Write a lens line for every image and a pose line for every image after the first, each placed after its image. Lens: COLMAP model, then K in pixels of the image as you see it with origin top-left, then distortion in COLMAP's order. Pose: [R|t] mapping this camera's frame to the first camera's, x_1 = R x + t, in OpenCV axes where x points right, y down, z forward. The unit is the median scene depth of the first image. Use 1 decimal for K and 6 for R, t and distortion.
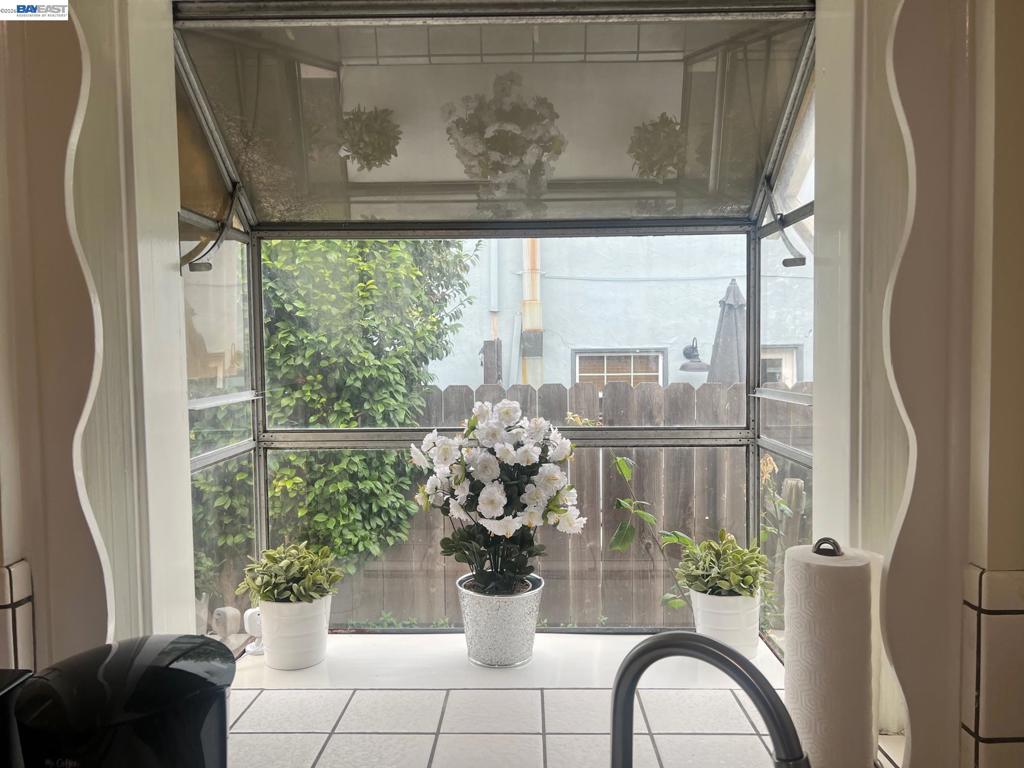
lens RADIAL K [[752.4, 0, 516.8], [0, 752.4, 391.7], [0, 0, 1]] dist [0.096680, -0.128295]
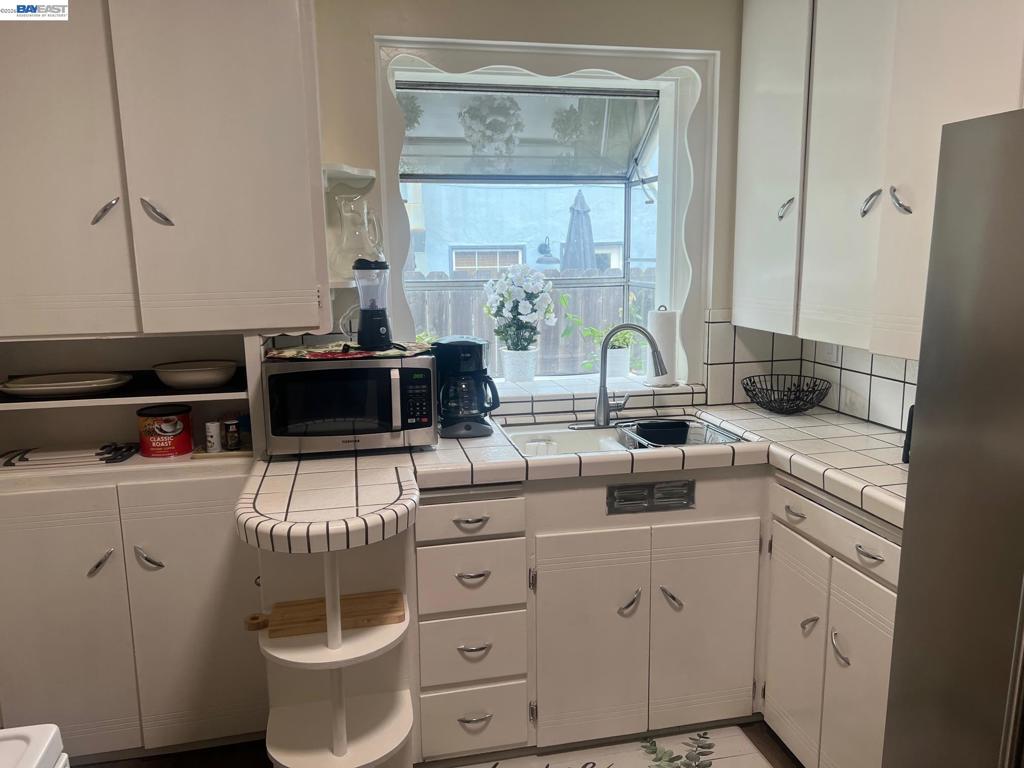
lens RADIAL K [[759.5, 0, 512.0], [0, 759.5, 384.0], [0, 0, 1]] dist [0.132970, -0.133496]
pose [[0.974412, -0.042342, 0.220745, -0.477205], [0.016066, 0.992705, 0.119494, 0.080749], [-0.224194, -0.112890, 0.967984, -1.016087]]
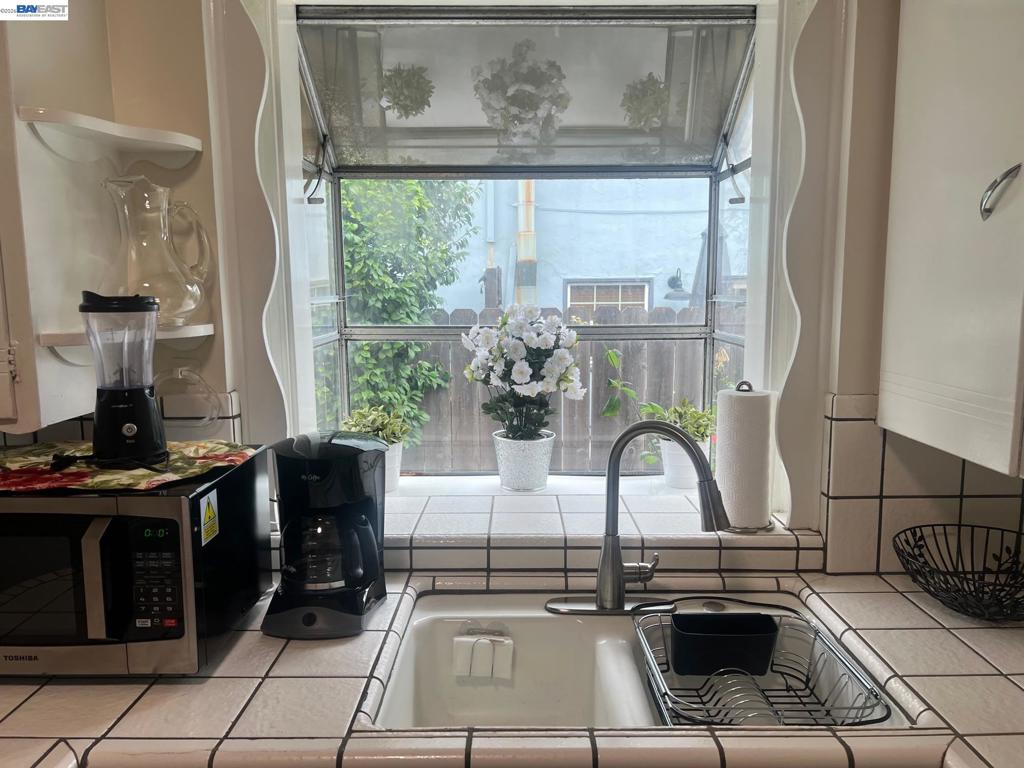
lens RADIAL K [[752.4, 0, 516.8], [0, 752.4, 391.7], [0, 0, 1]] dist [0.096680, -0.128295]
pose [[0.999829, 0.002898, 0.018240, -0.054111], [-0.004461, 0.996267, 0.086214, 0.048487], [-0.017922, -0.086280, 0.996110, -0.330383]]
